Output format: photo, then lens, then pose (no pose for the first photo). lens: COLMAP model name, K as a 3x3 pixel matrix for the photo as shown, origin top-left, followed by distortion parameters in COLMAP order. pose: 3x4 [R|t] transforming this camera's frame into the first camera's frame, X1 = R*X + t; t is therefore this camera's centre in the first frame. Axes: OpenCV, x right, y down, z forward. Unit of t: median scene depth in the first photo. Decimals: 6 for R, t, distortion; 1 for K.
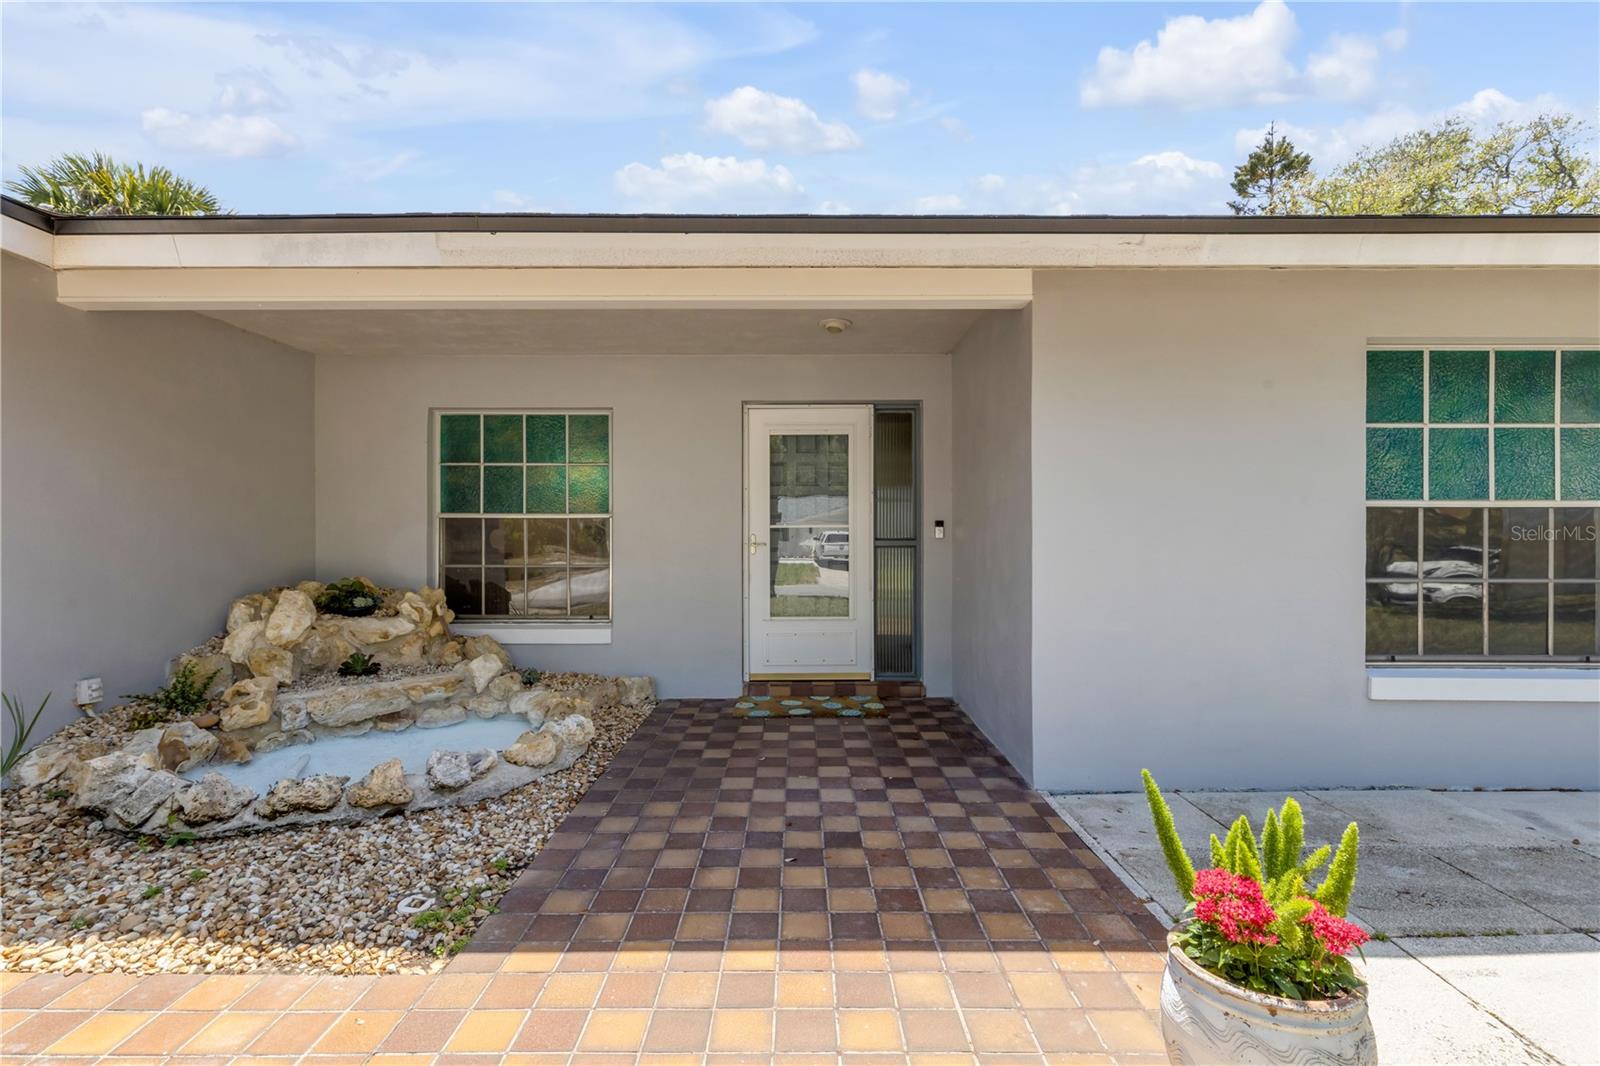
lens RADIAL K [[717.7, 0, 802.3], [0, 717.7, 528.8], [0, 0, 1]] dist [-0.002125, -0.000197]
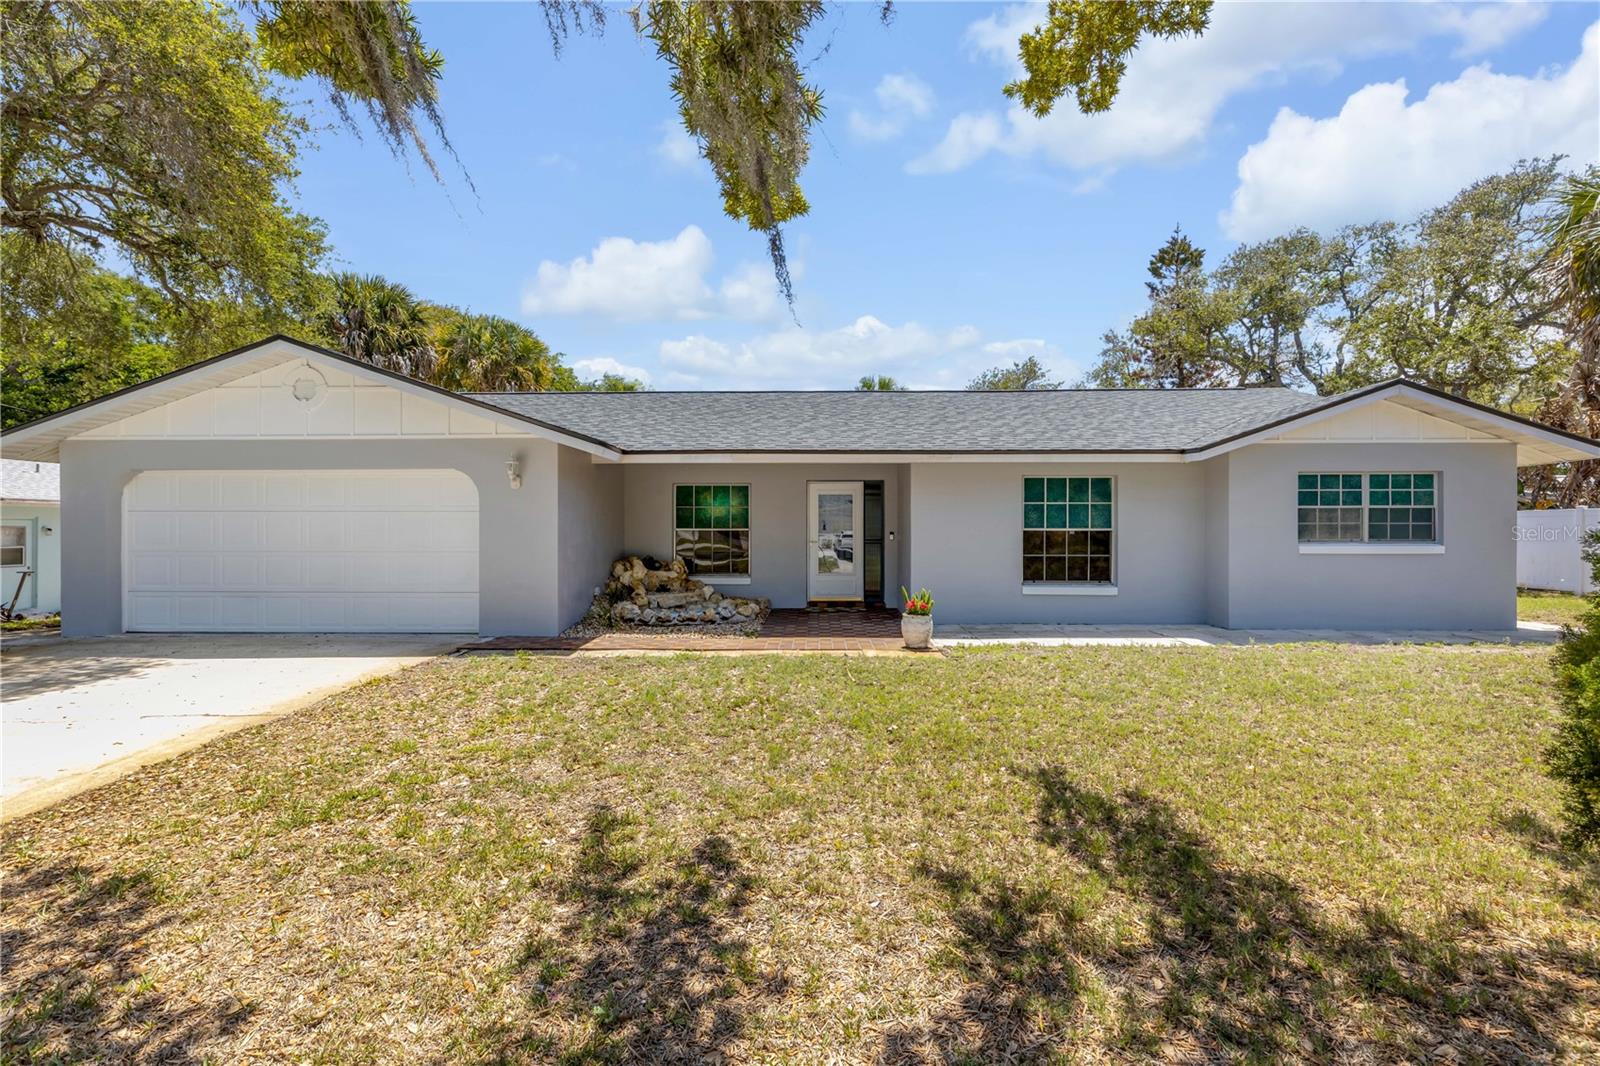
lens RADIAL K [[717.7, 0, 803.0], [0, 717.7, 531.2], [0, 0, 1]] dist [-0.002125, -0.000197]
pose [[0.999836, 0.002520, -0.017922, -0.061402], [-0.002295, 0.999919, 0.012554, -0.048481], [0.017952, -0.012511, 0.999761, -1.535897]]
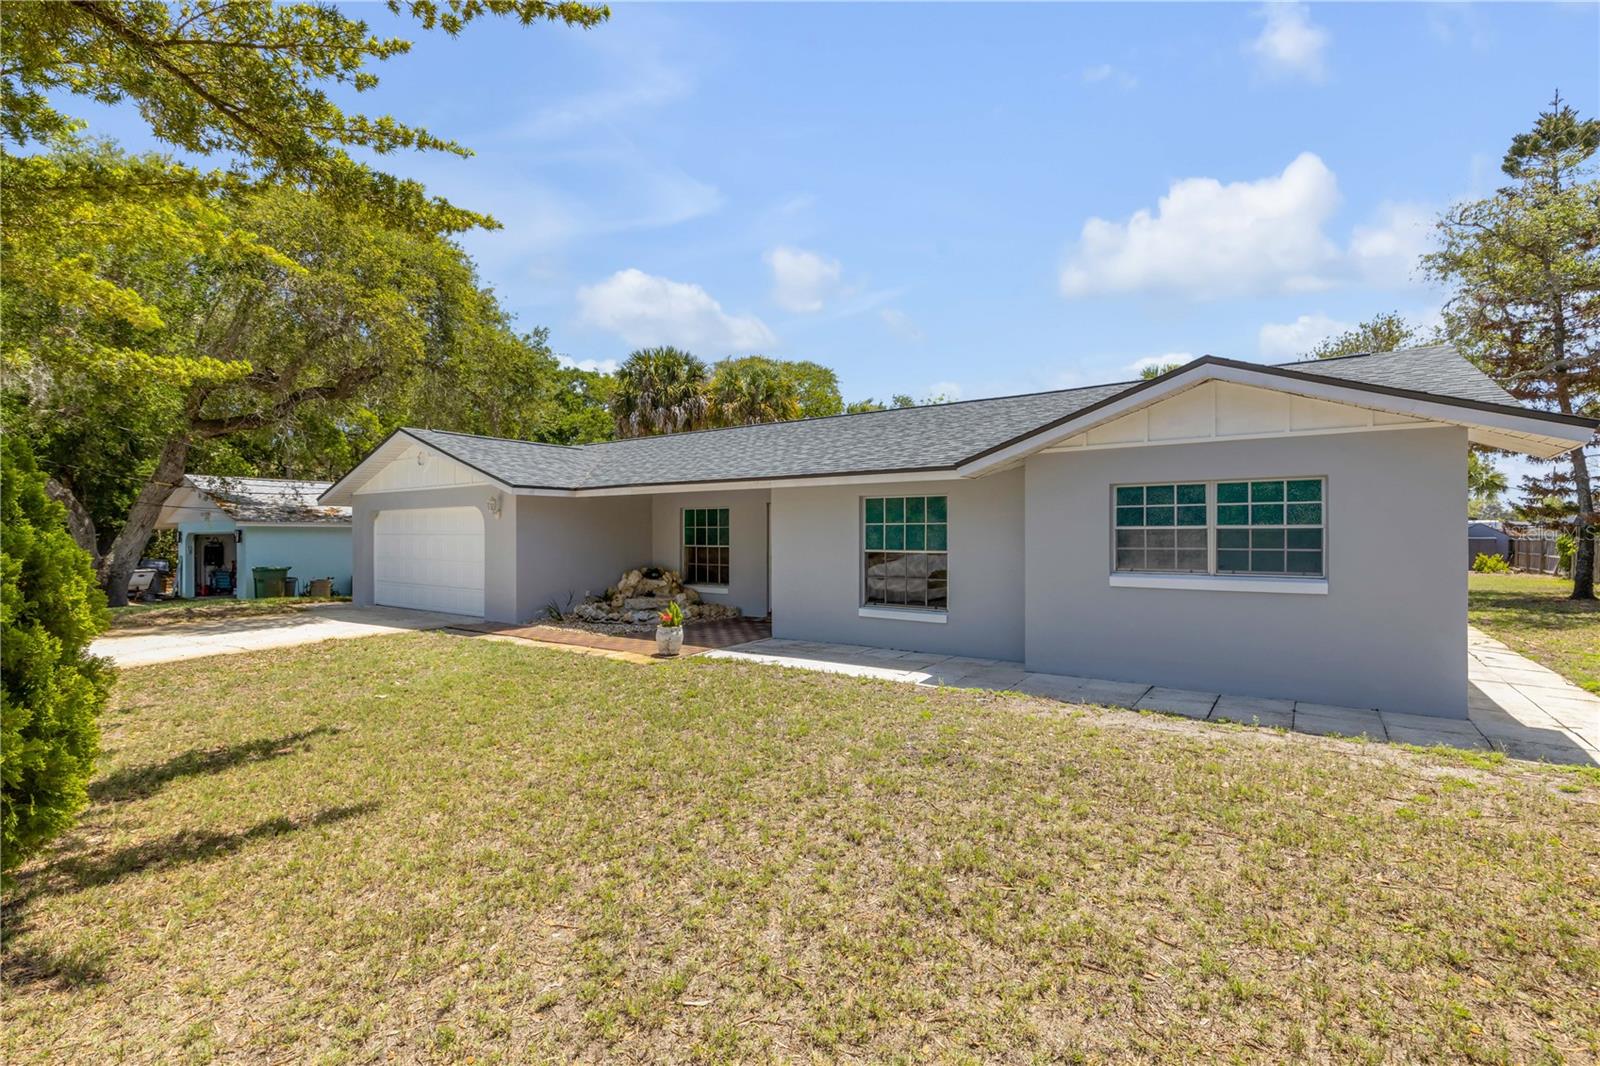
lens RADIAL K [[717.7, 0, 804.9], [0, 717.7, 524.1], [0, 0, 1]] dist [-0.002125, -0.000197]
pose [[0.818424, -0.006482, -0.574578, 1.752010], [0.003909, 0.999976, -0.005714, -0.099045], [0.574601, 0.002430, 0.818430, -1.202763]]
